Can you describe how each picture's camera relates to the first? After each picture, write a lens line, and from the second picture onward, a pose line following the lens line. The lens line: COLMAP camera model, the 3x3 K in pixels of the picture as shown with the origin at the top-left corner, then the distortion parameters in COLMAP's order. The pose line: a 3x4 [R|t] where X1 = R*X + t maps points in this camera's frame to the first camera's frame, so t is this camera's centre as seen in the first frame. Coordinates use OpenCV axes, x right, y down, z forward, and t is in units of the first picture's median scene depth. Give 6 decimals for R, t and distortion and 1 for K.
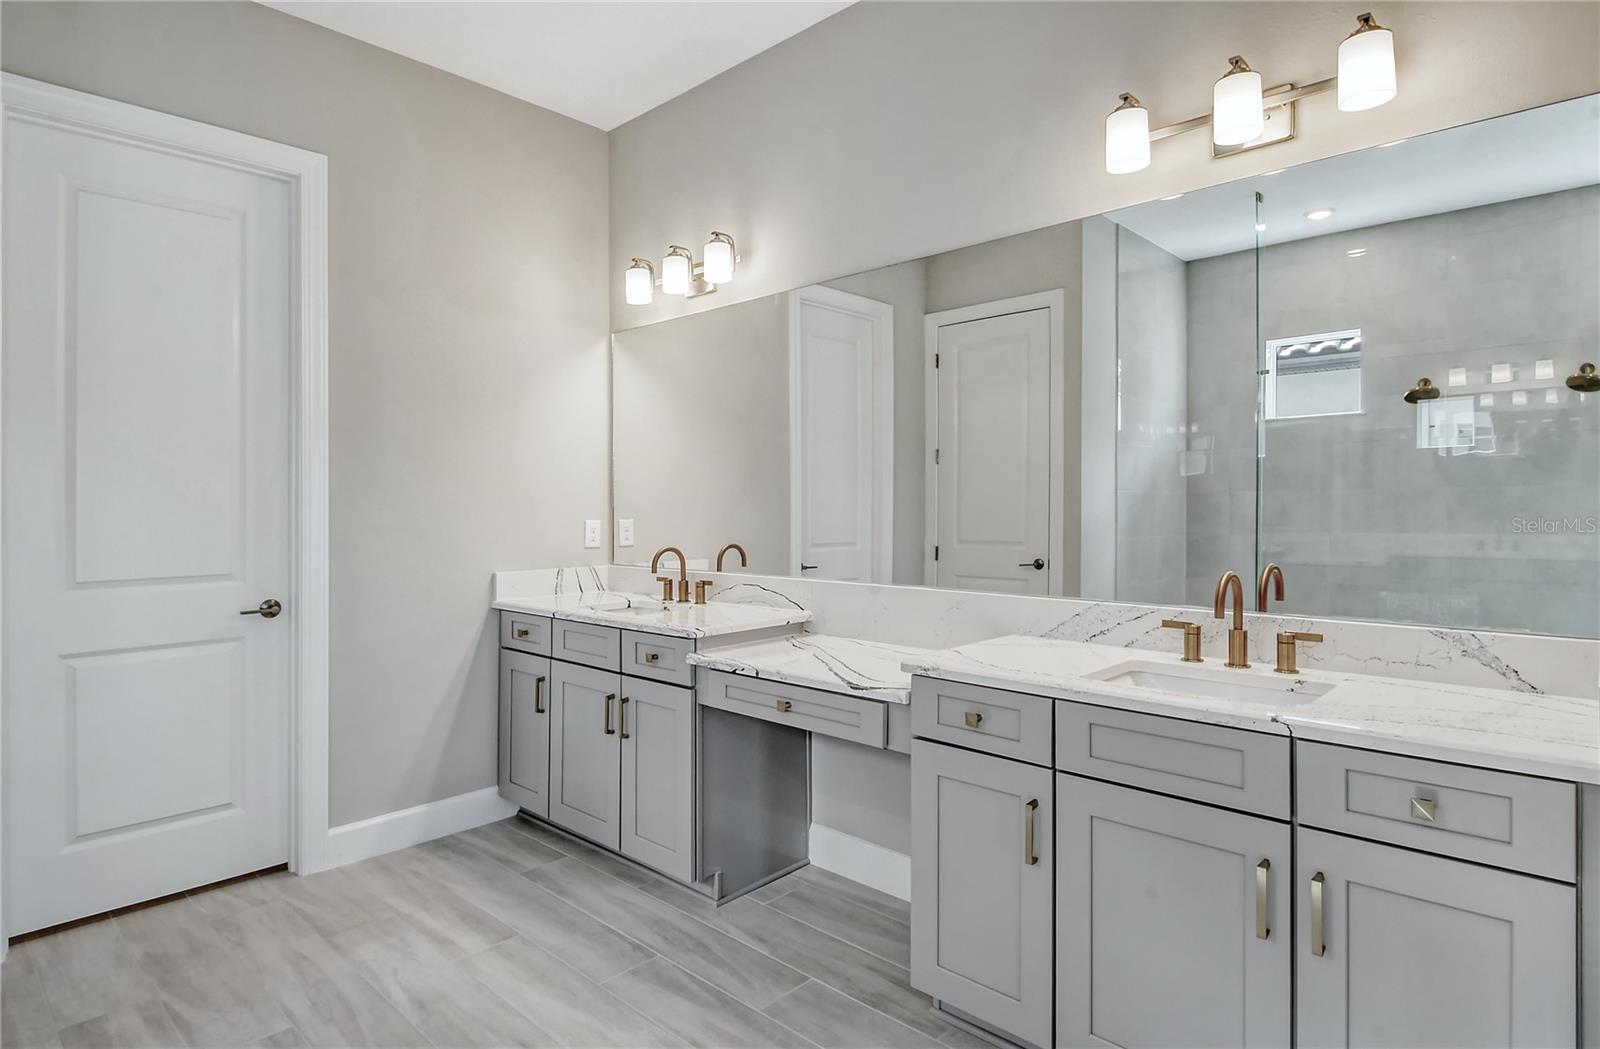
lens RADIAL K [[829.7, 0, 810.0], [0, 829.7, 522.7], [0, 0, 1]] dist [0.005571, -0.009505]
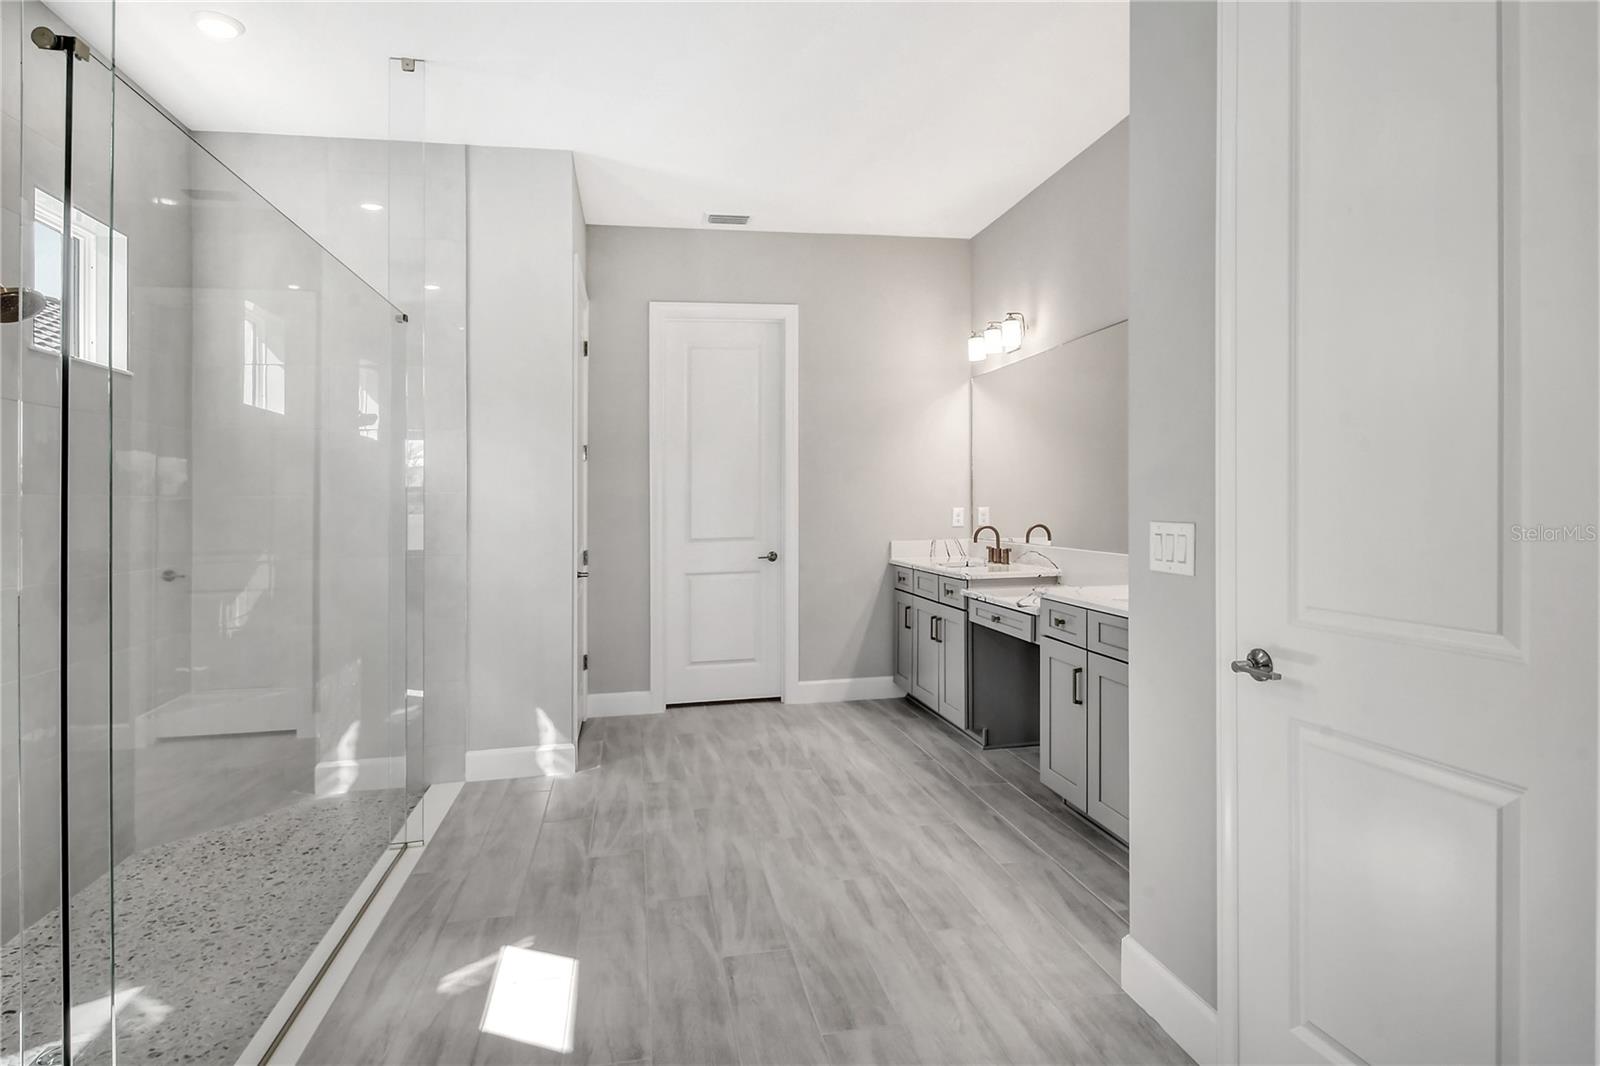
lens RADIAL K [[858.1, 0, 798.2], [0, 858.1, 518.9], [0, 0, 1]] dist [-0.005903, -0.001383]
pose [[0.797337, 0.005241, -0.603511, 0.526829], [-0.001800, 0.999978, 0.006306, 0.008863], [0.603531, -0.003942, 0.797329, -0.464421]]
